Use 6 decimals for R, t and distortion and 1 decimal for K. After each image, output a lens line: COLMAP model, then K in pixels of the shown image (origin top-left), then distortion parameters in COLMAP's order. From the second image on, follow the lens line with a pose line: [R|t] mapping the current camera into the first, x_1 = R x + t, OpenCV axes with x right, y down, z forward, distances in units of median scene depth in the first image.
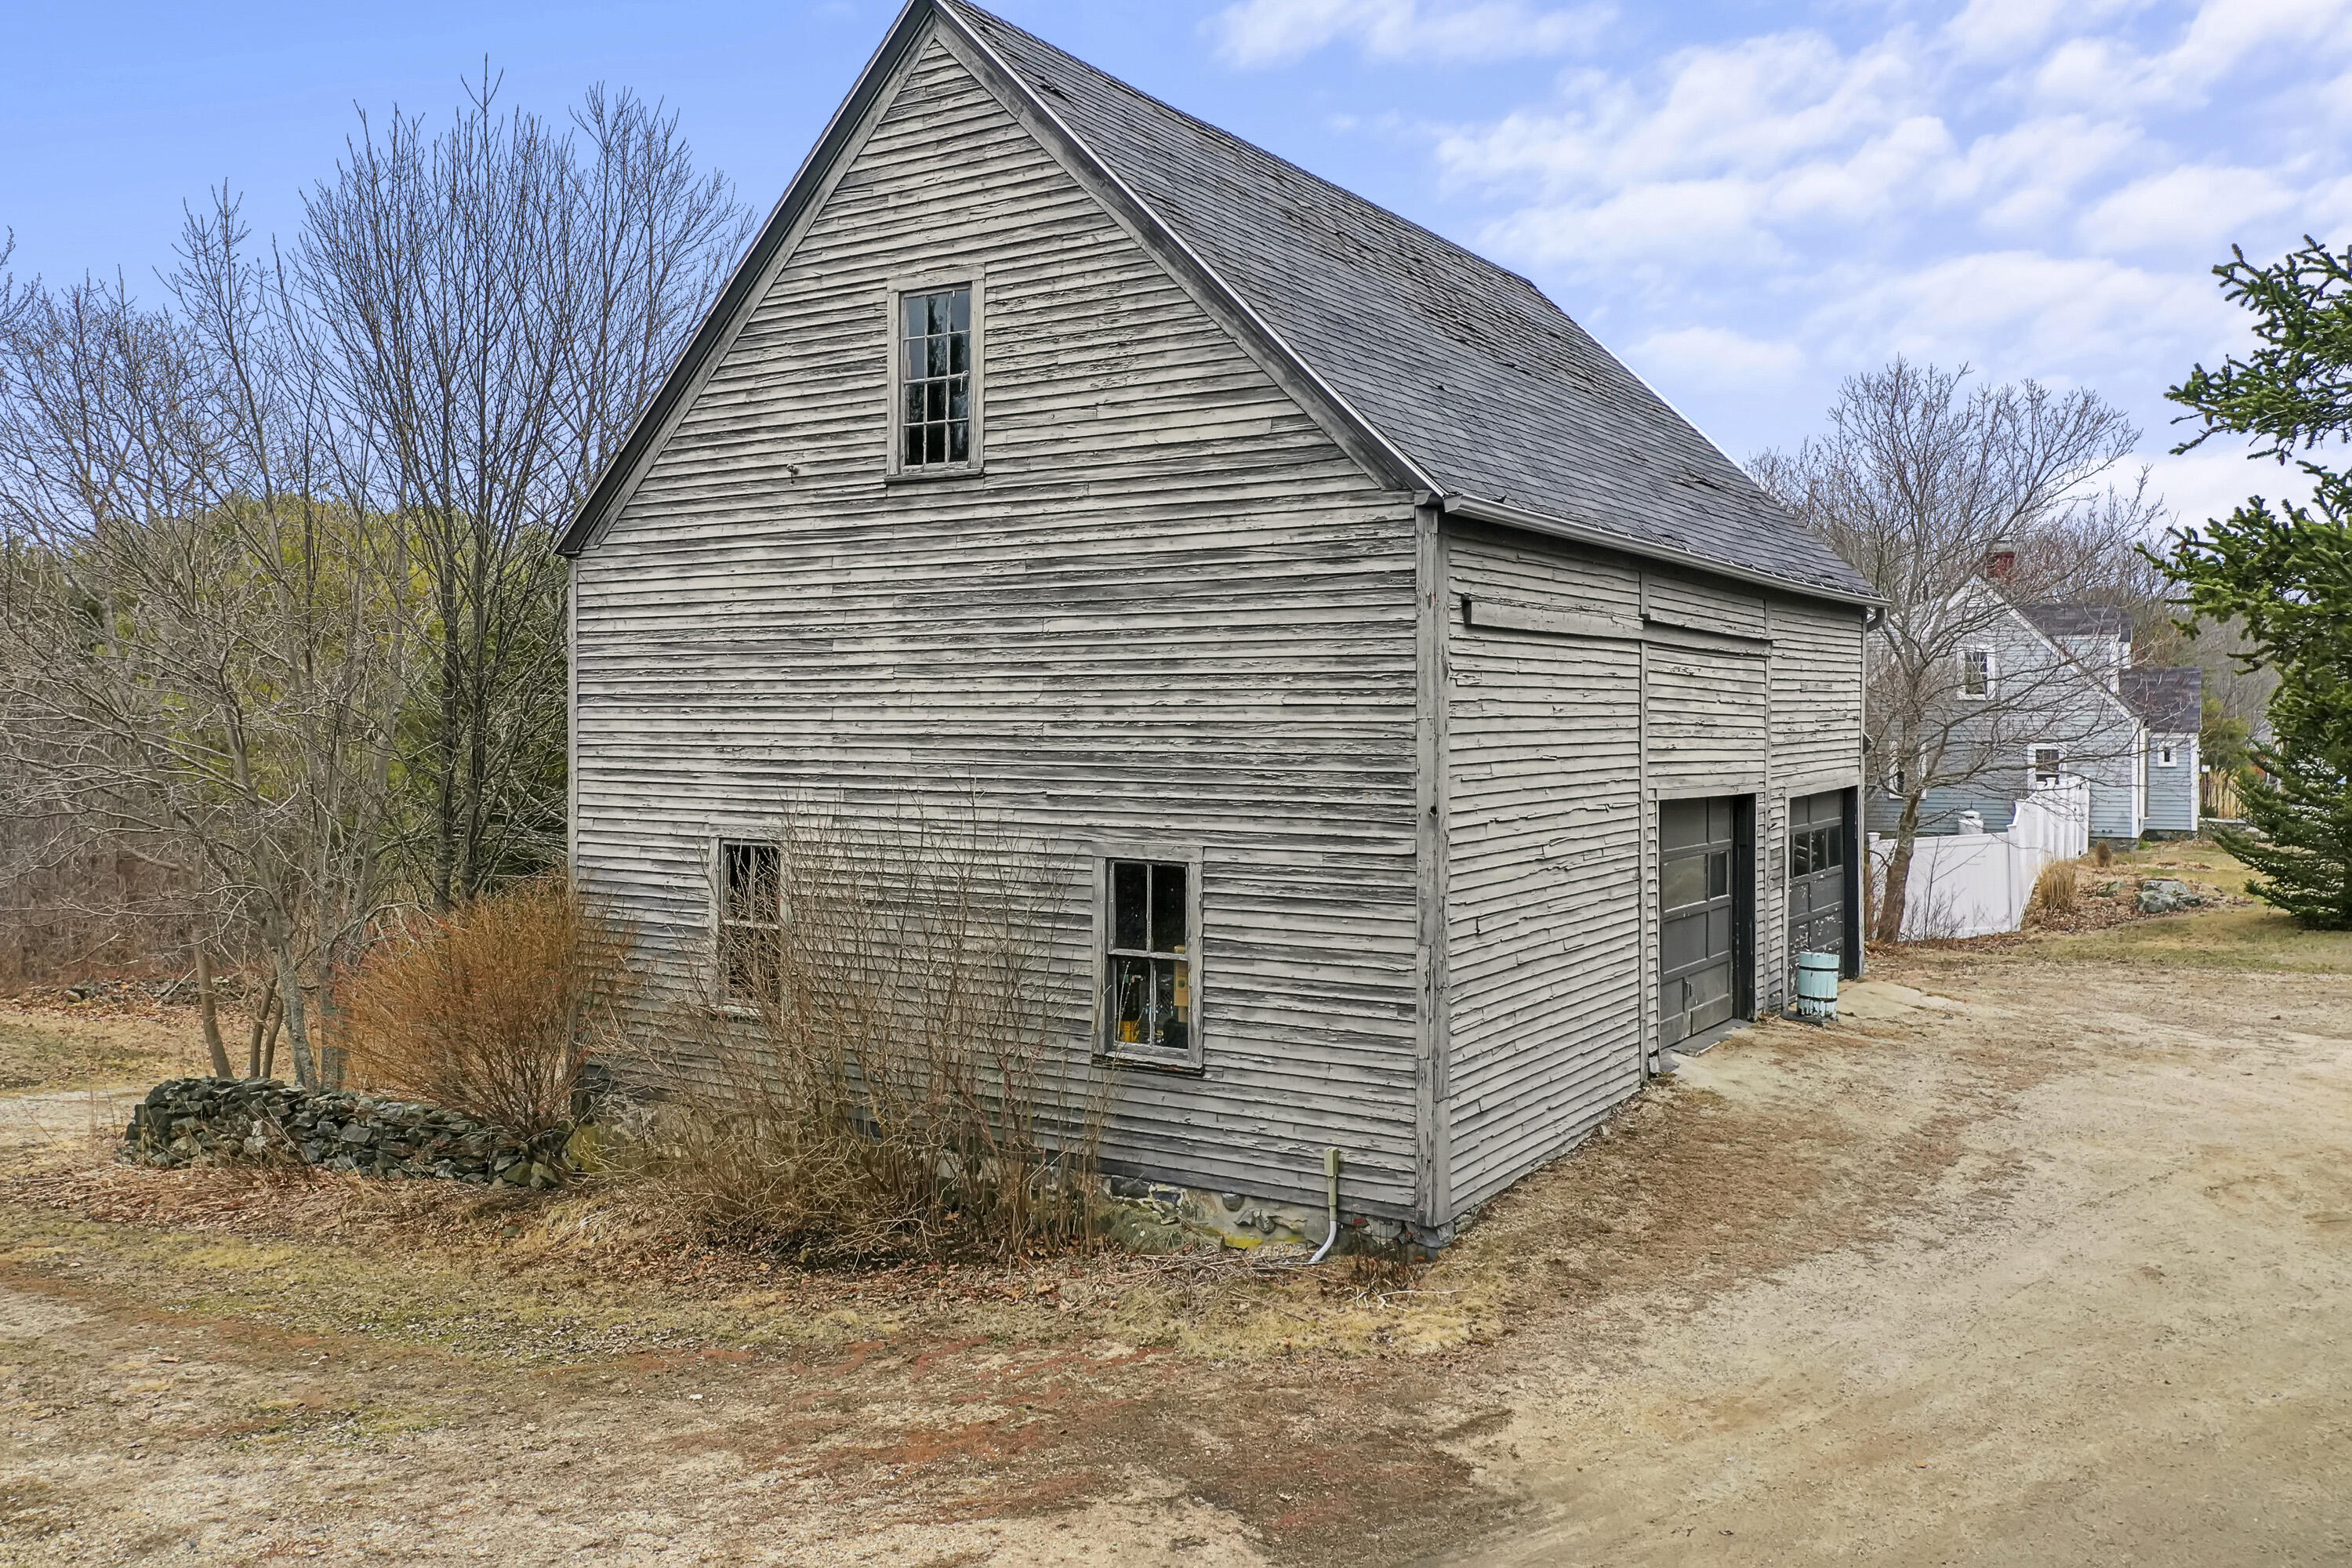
lens RADIAL K [[1894.6, 0, 1179.2], [0, 1894.6, 722.7], [0, 0, 1]] dist [0.004452, 0.009182]
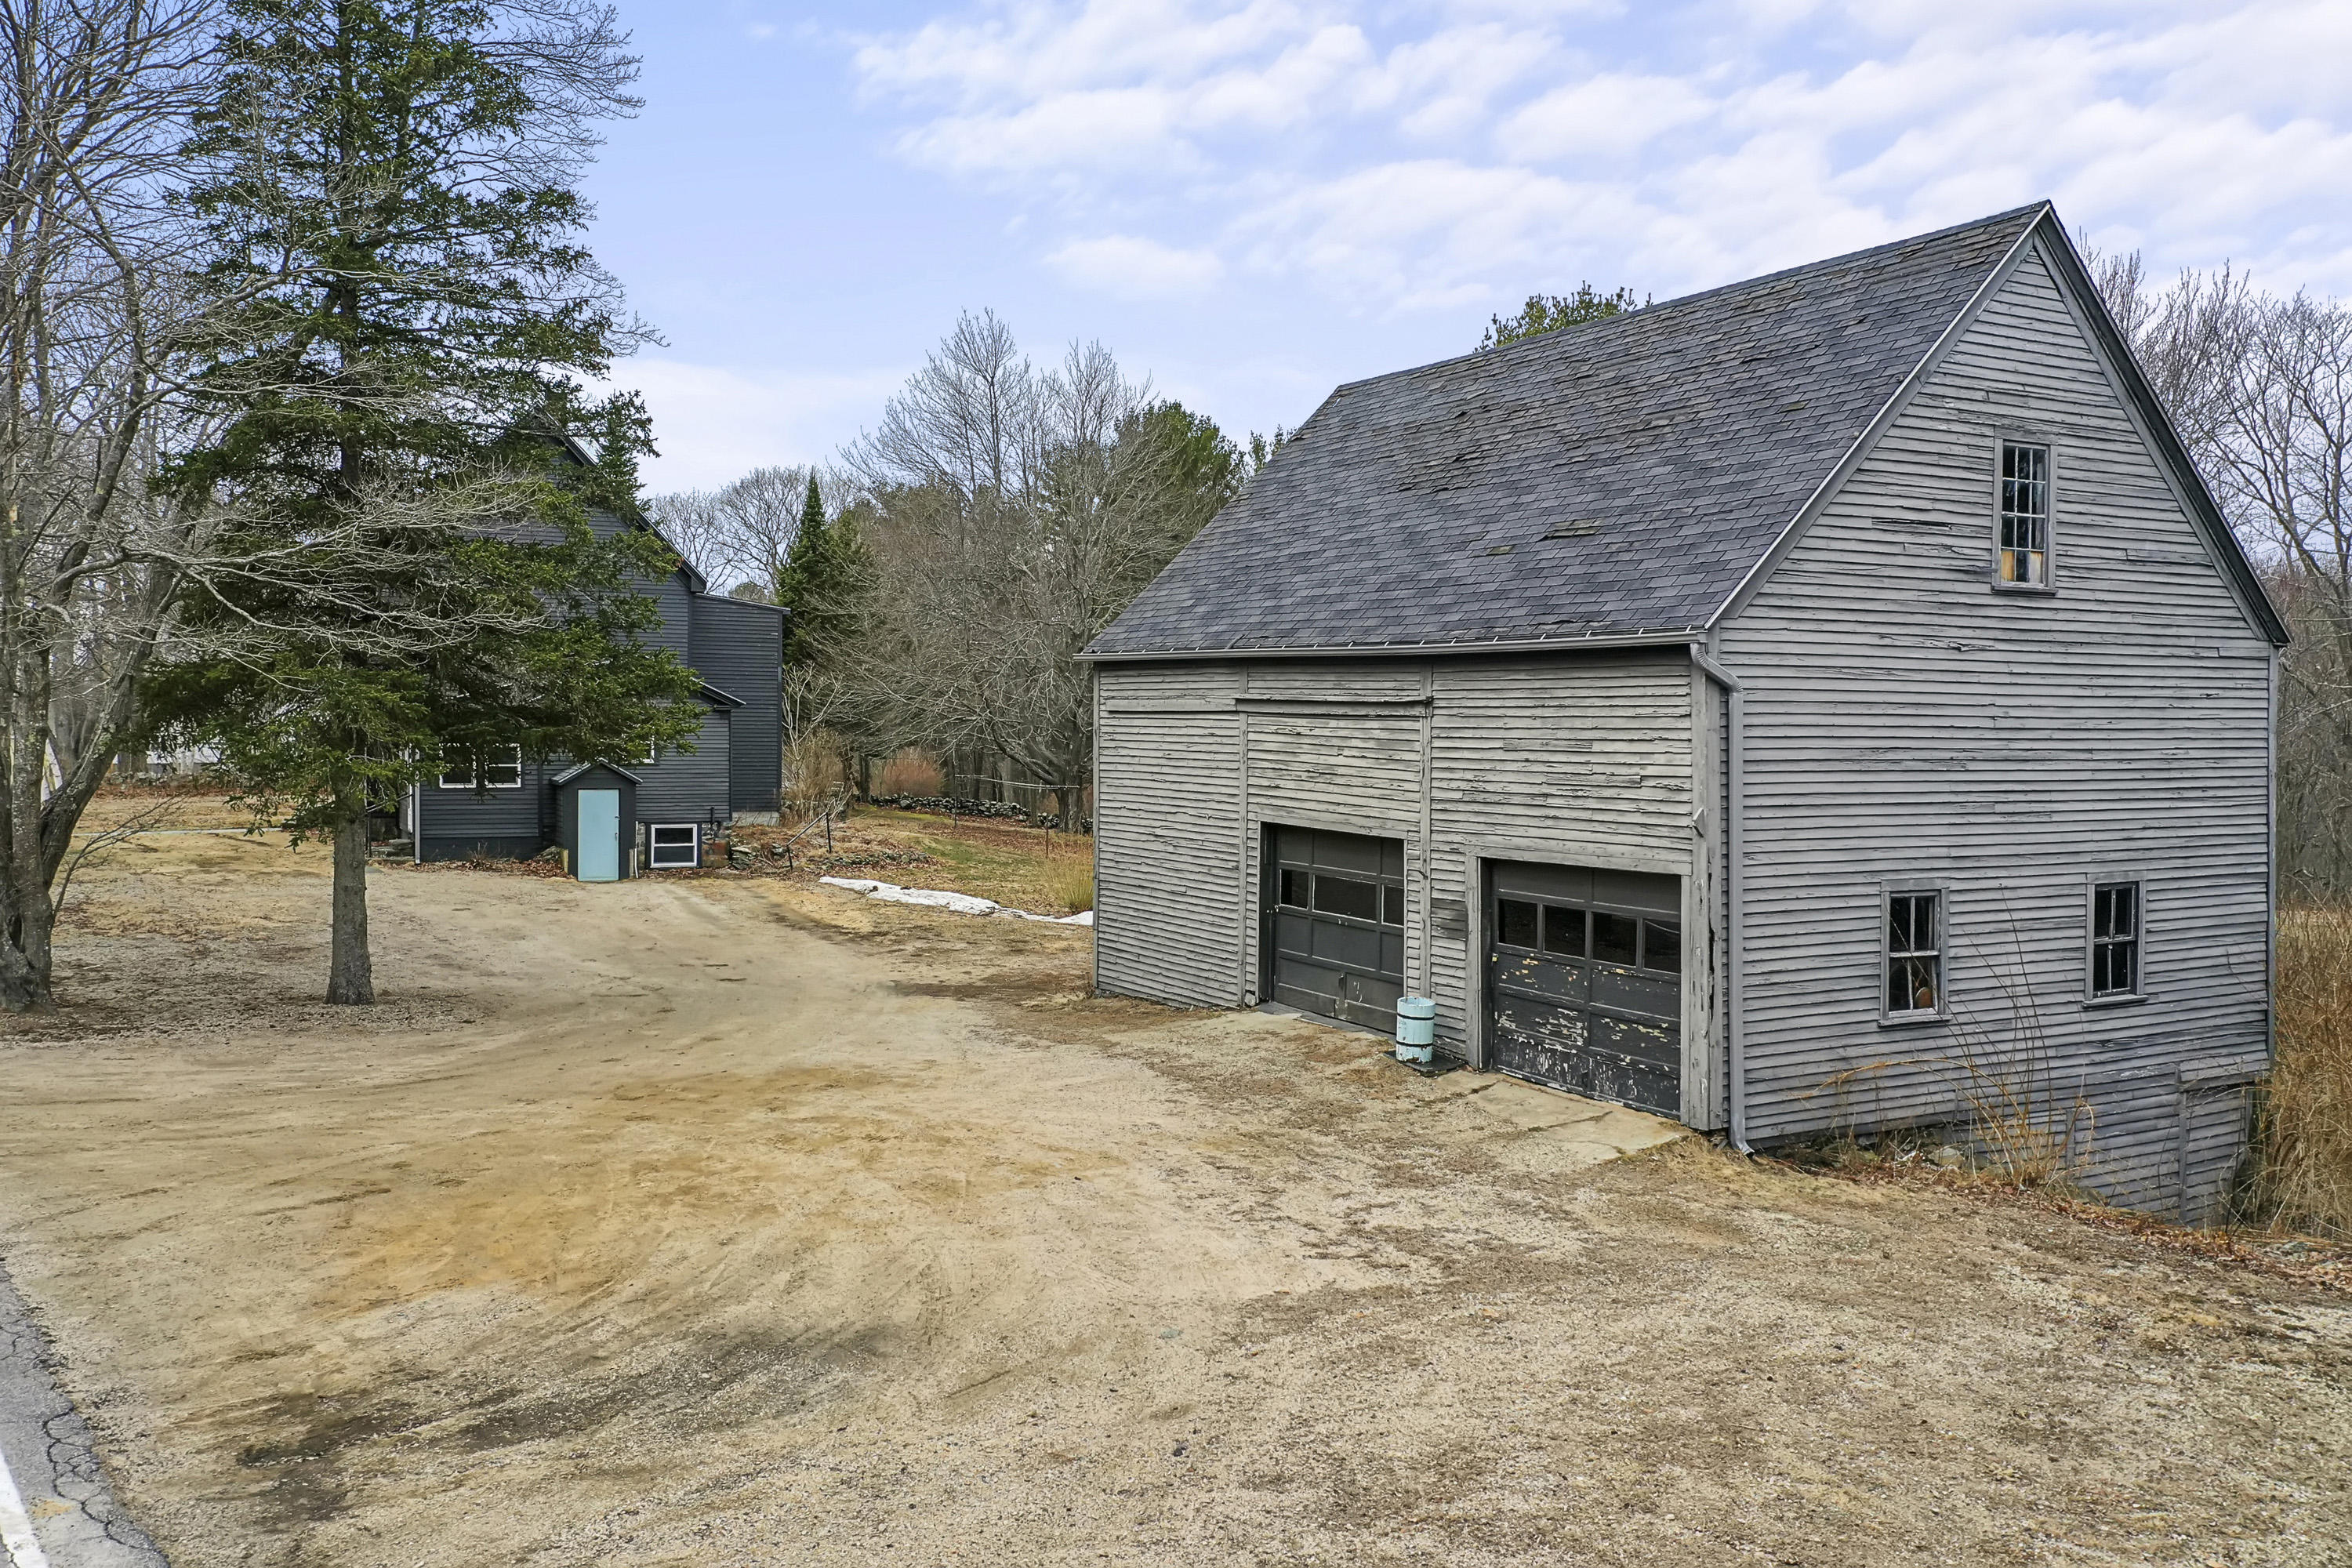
lens RADIAL K [[1897.0, 0, 1176.0], [0, 1897.0, 784.0], [0, 0, 1]] dist [-0.000981, 0.005561]
pose [[-0.463279, 0.028255, -0.885762, 1.548866], [-0.015424, 0.999083, 0.039937, -0.043640], [0.886078, 0.032164, -0.462418, 1.596315]]
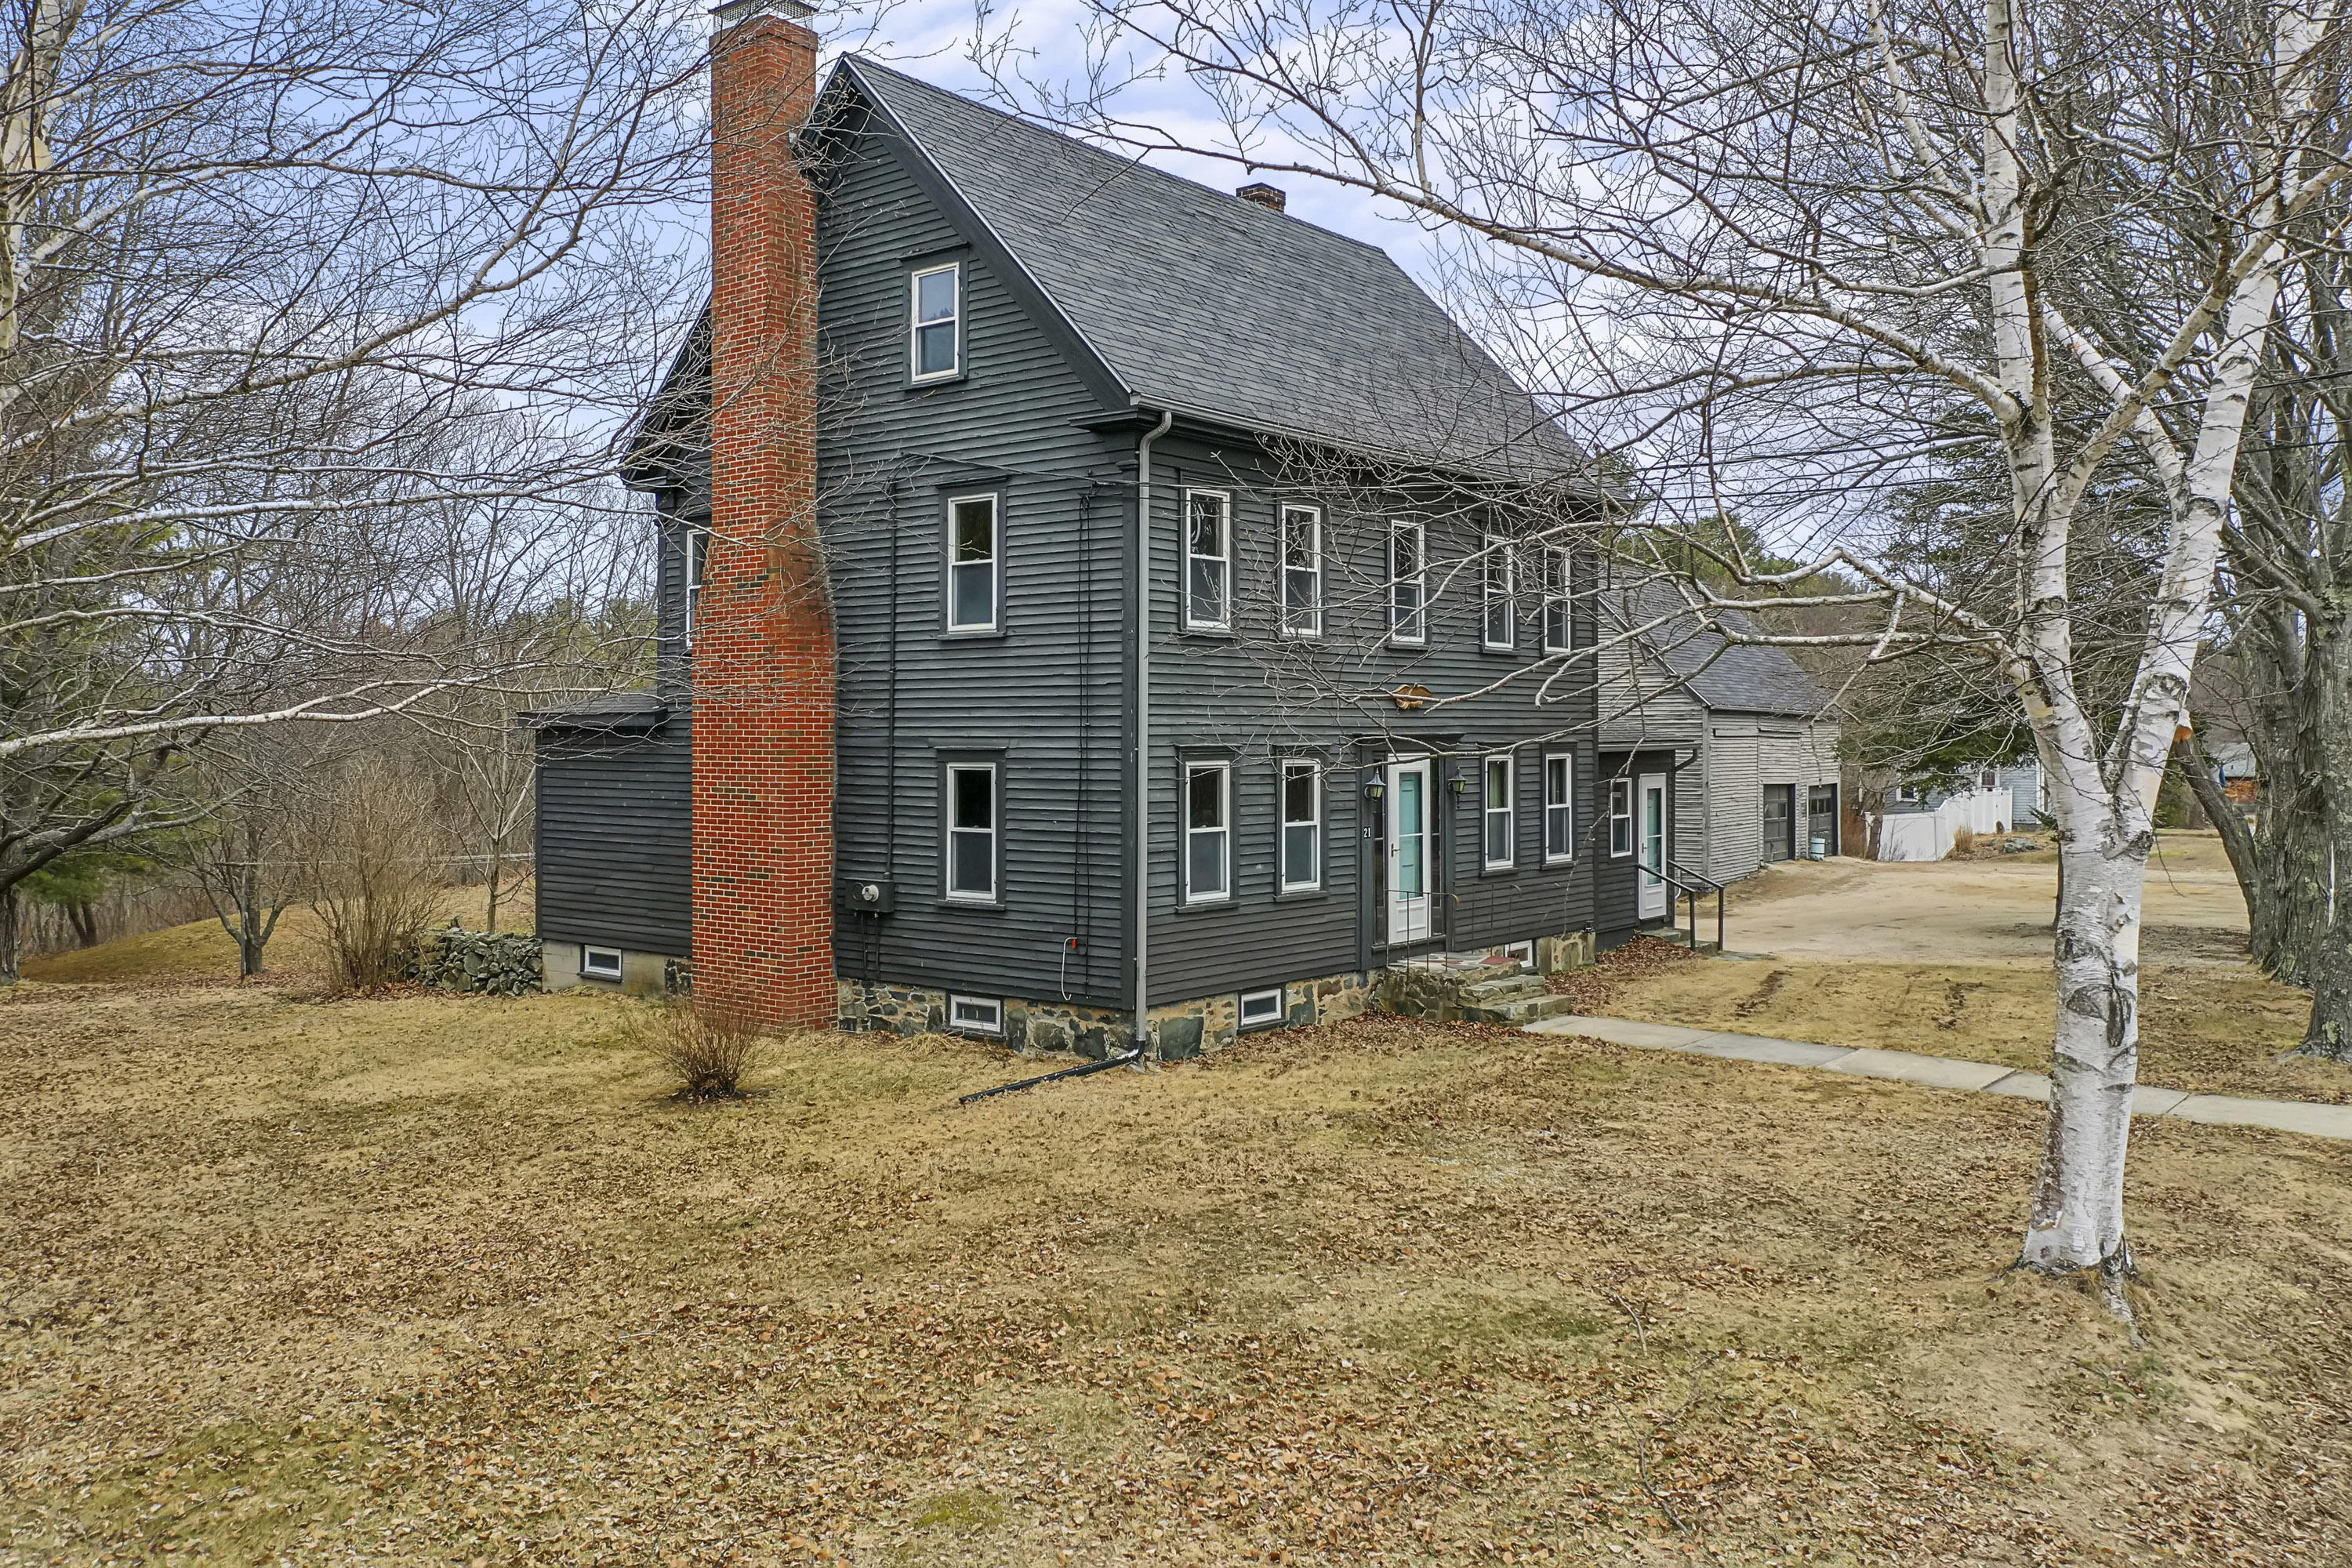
lens RADIAL K [[1897.0, 0, 1176.0], [0, 1897.0, 784.0], [0, 0, 1]] dist [-0.000981, 0.005561]
pose [[0.998642, -0.001115, -0.052092, -0.582512], [0.001710, 0.999934, 0.011391, 0.001443], [0.052076, -0.011464, 0.998577, -2.298124]]
